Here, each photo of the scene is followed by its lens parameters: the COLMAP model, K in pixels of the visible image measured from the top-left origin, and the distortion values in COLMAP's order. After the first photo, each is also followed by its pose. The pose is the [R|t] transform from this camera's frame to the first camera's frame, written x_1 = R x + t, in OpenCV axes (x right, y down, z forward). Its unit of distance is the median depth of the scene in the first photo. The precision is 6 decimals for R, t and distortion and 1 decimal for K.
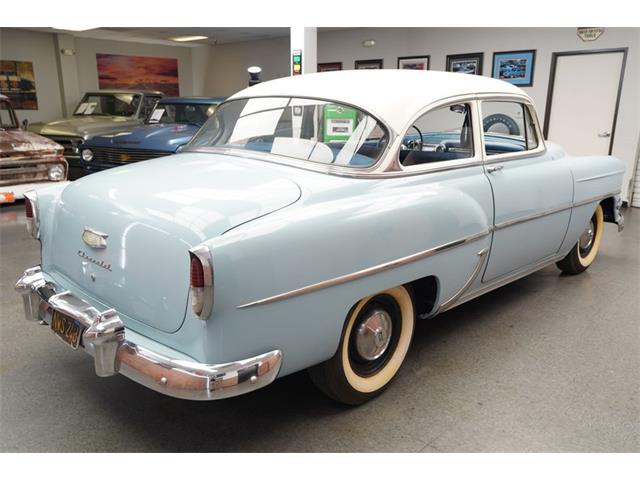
lens RADIAL K [[519.4, 0, 320.0], [0, 519.4, 240.0], [0, 0, 1]] dist [0.013672, 0.011948]
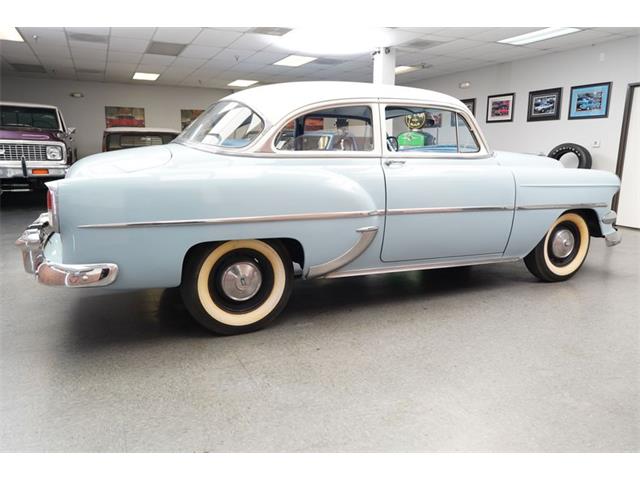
lens RADIAL K [[454.6, 0, 320.2], [0, 454.6, 233.2], [0, 0, 1]] dist [-0.007695, 0.003088]
pose [[0.938980, 0.067323, -0.337319, 0.359788], [-0.092761, 0.993888, -0.059852, 0.064832], [0.331228, 0.087490, 0.939486, 0.007552]]
